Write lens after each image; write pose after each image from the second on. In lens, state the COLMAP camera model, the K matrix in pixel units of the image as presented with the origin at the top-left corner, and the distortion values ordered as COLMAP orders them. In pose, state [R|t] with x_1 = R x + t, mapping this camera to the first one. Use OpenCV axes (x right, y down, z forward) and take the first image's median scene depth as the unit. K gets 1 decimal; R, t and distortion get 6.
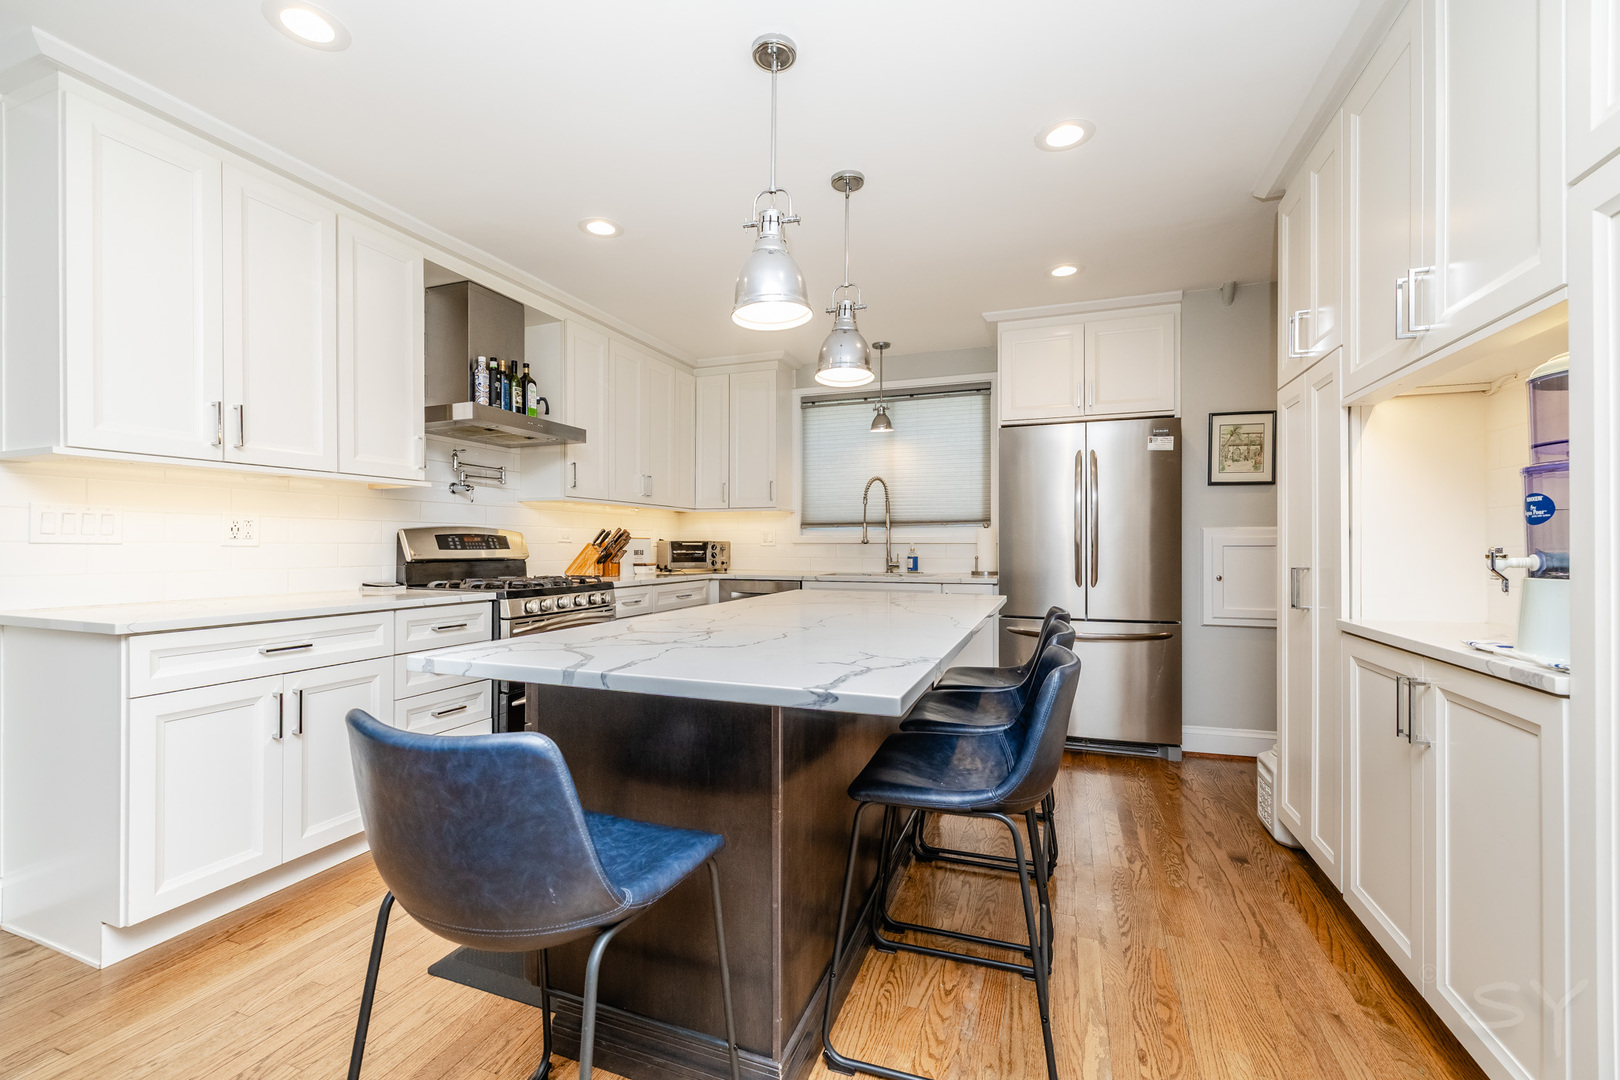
lens RADIAL K [[712.2, 0, 802.7], [0, 712.2, 541.8], [0, 0, 1]] dist [-0.000136, -0.000077]
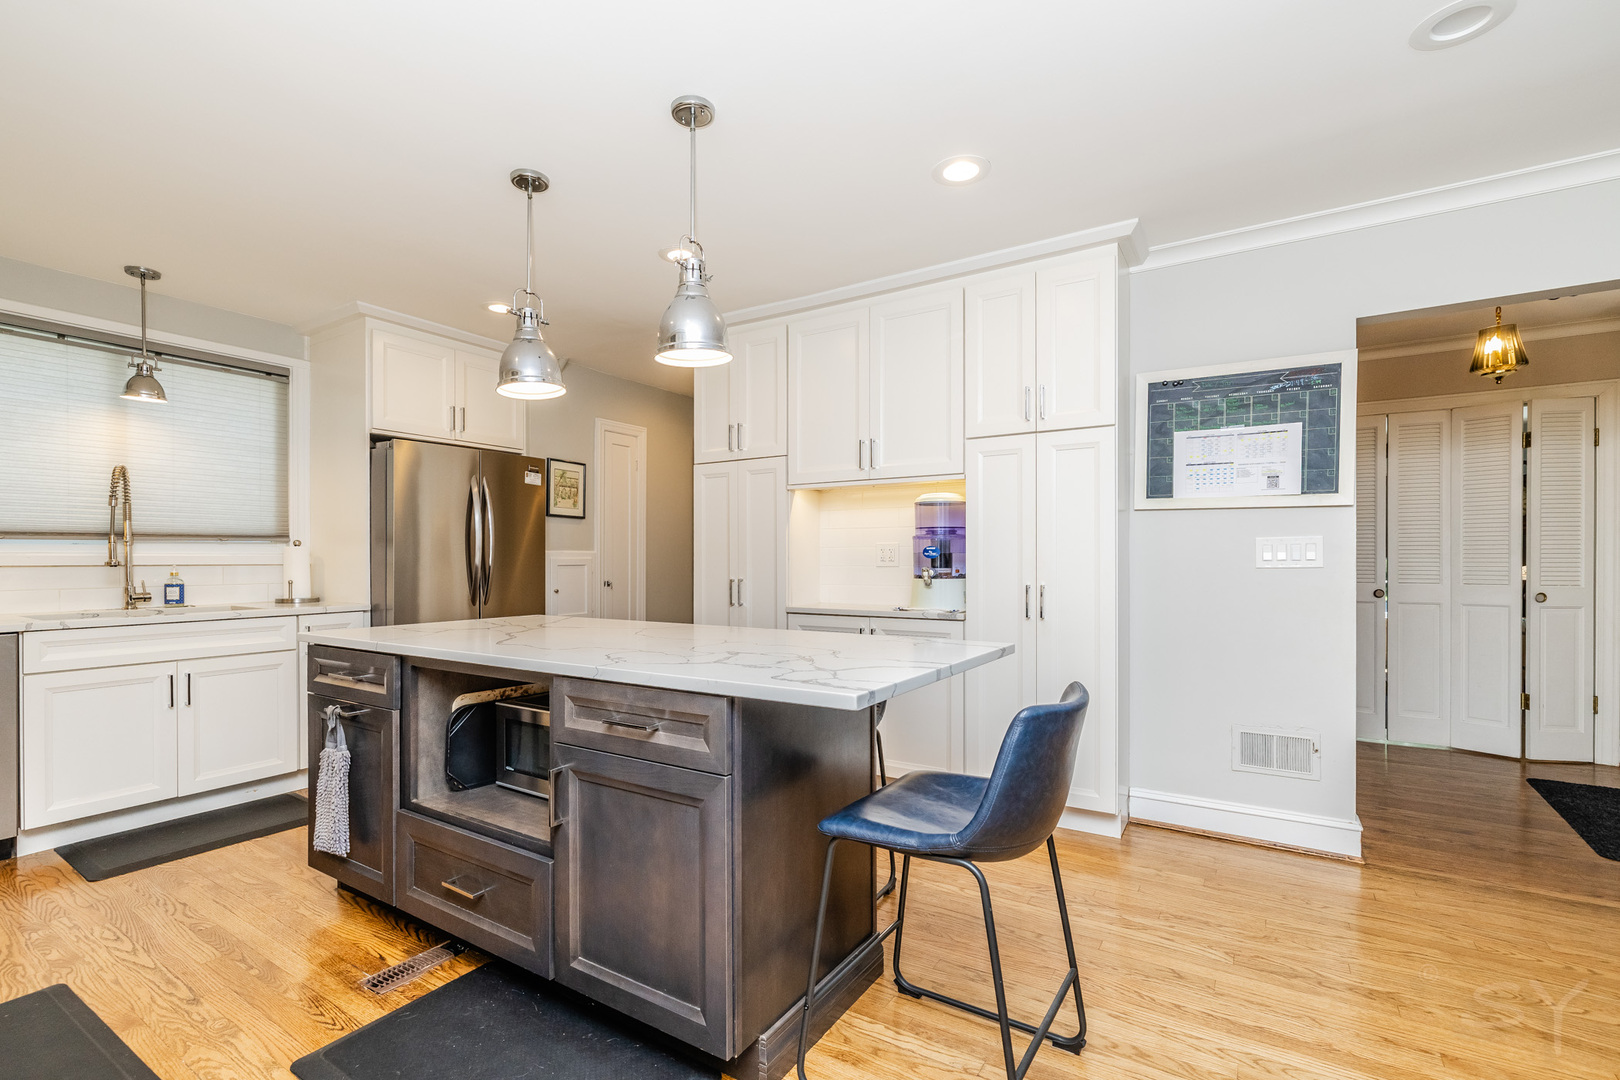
lens RADIAL K [[712.2, 0, 810.9], [0, 712.2, 554.1], [0, 0, 1]] dist [-0.000136, -0.000077]
pose [[0.209671, 0.009477, 0.977726, -0.416240], [-0.000432, 0.999954, -0.009600, -0.002268], [-0.977772, 0.001590, 0.209666, 0.236905]]
